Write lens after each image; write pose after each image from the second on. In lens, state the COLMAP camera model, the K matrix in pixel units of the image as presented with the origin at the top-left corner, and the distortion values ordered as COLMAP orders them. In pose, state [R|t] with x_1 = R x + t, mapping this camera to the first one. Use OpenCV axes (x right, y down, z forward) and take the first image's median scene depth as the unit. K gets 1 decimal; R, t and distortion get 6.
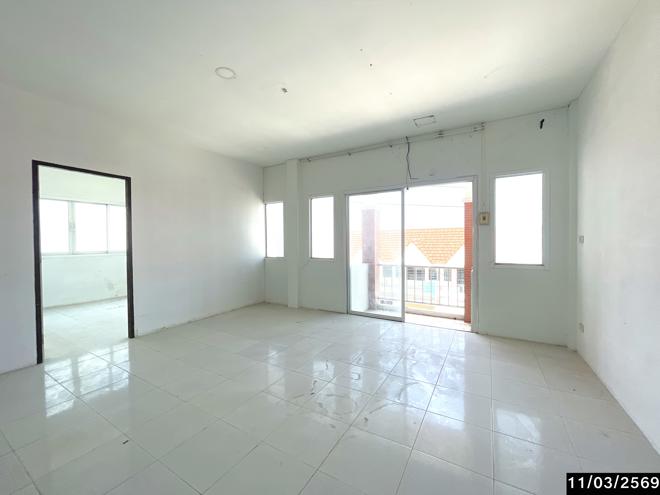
lens RADIAL K [[269.1, 0, 330.0], [0, 269.1, 247.5], [0, 0, 1]] dist [0.013952, 0.000247]
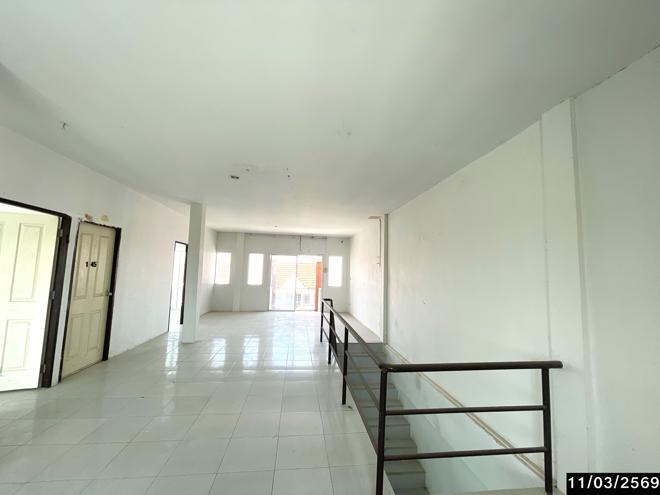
lens RADIAL K [[269.1, 0, 330.0], [0, 269.1, 247.5], [0, 0, 1]] dist [0.013952, 0.000247]
pose [[0.787598, 0.093180, 0.609103, -0.821571], [-0.025209, 0.992545, -0.119243, -0.007689], [-0.615674, 0.078560, 0.784075, -0.909595]]
